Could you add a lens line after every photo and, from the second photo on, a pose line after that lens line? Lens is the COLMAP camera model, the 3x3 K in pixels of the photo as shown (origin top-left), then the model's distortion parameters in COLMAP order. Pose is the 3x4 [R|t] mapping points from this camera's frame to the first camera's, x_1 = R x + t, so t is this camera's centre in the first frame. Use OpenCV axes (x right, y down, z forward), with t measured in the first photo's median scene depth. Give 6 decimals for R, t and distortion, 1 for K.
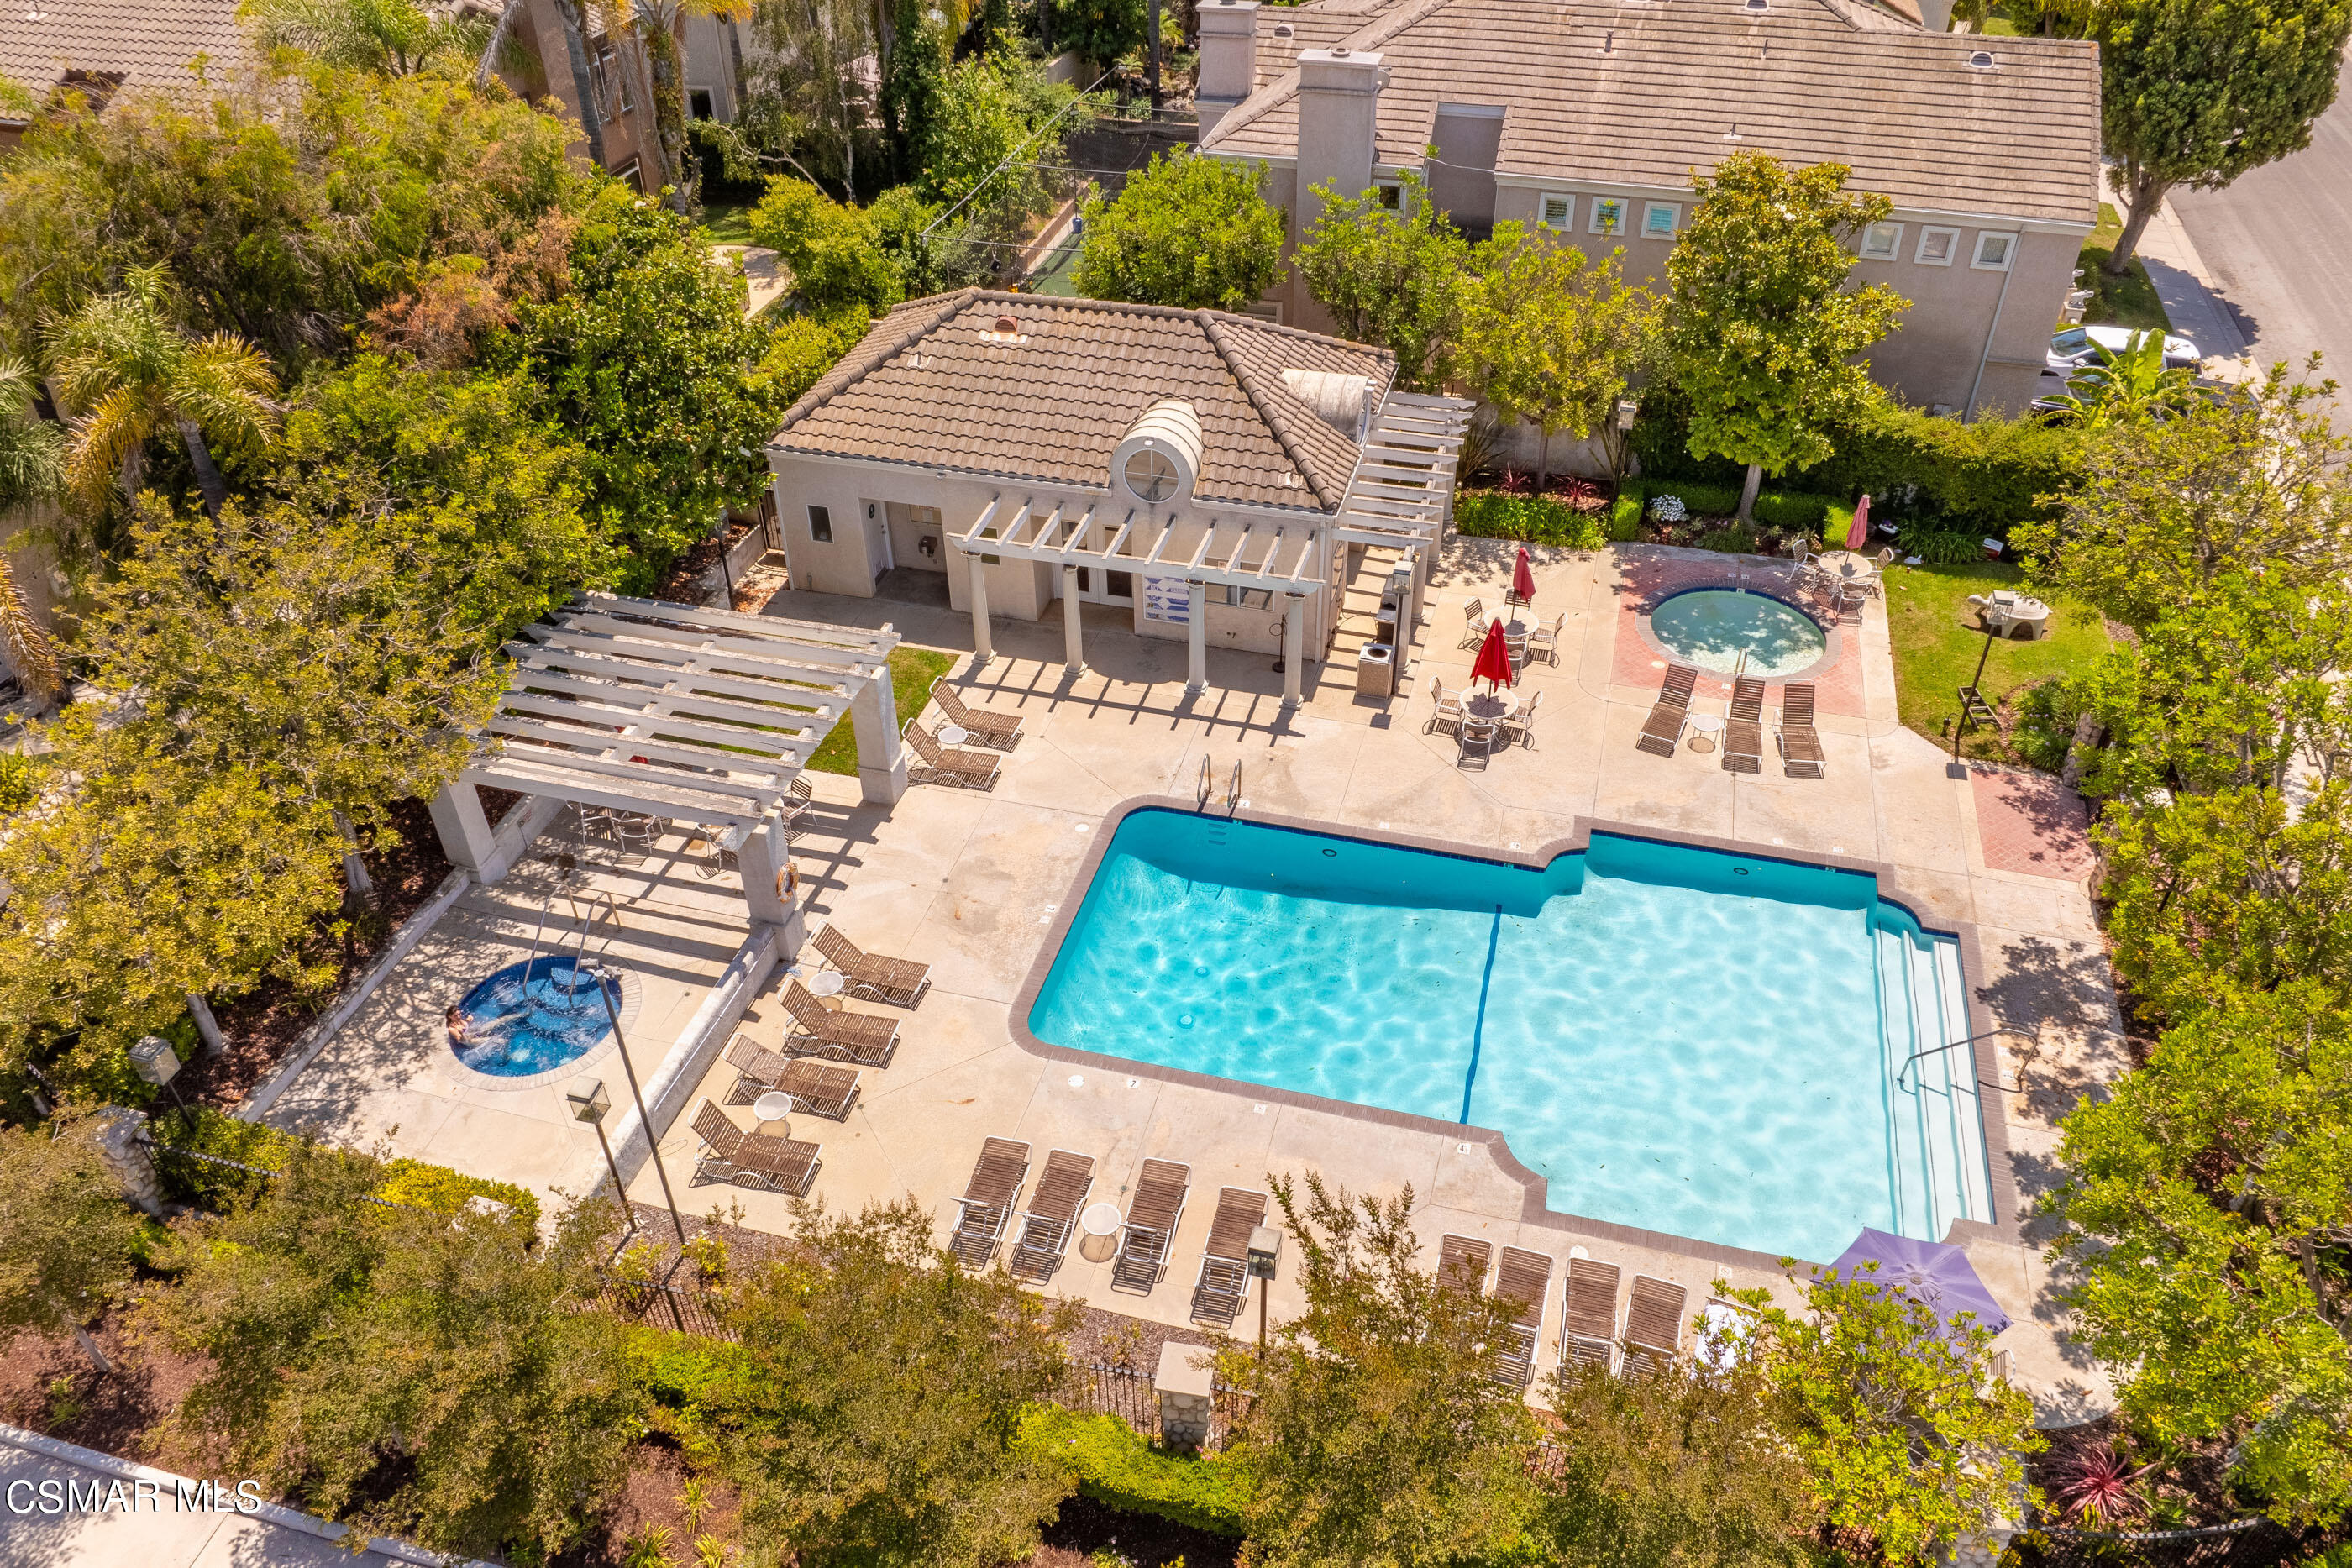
lens RADIAL K [[1639.1, 0, 1193.6], [0, 1639.1, 813.1], [0, 0, 1]] dist [-0.032473, -0.002343]
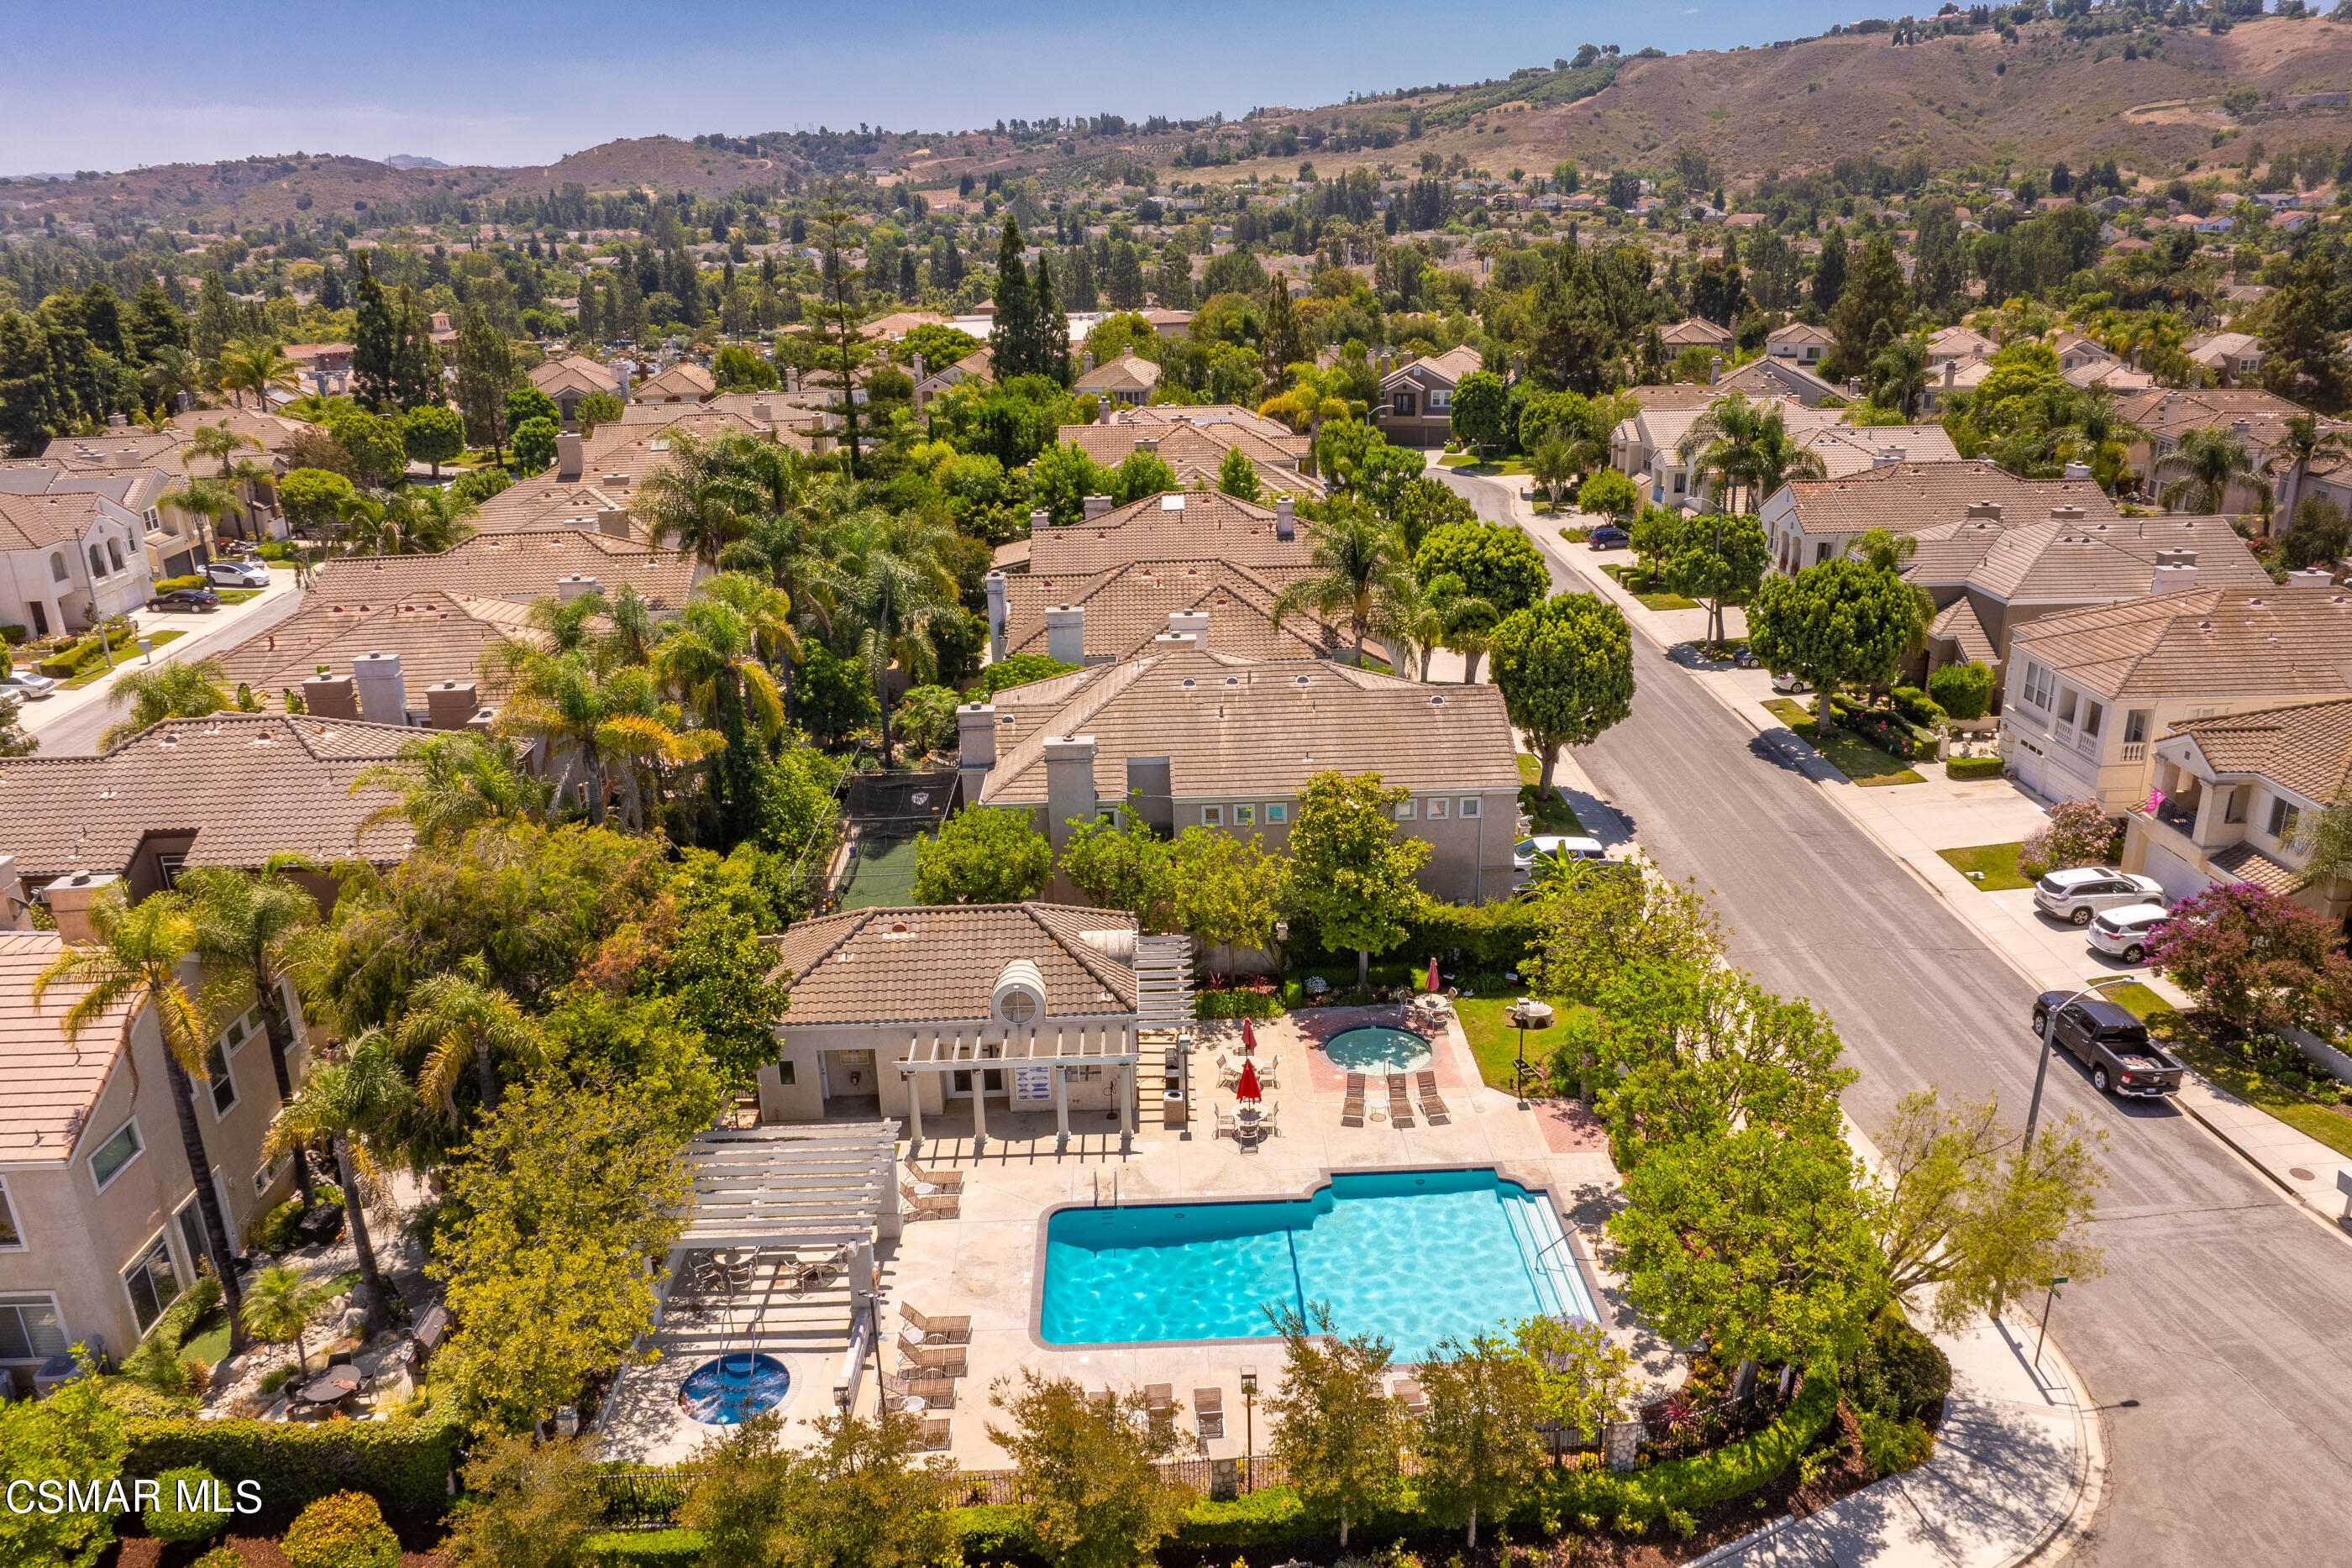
lens RADIAL K [[1639.1, 0, 1175.1], [0, 1639.1, 799.8], [0, 0, 1]] dist [-0.032473, -0.002343]
pose [[0.959442, -0.109462, 0.259786, -0.263796], [0.189375, 0.932902, -0.306318, 0.119591], [-0.208825, 0.343092, 0.915795, -0.545724]]
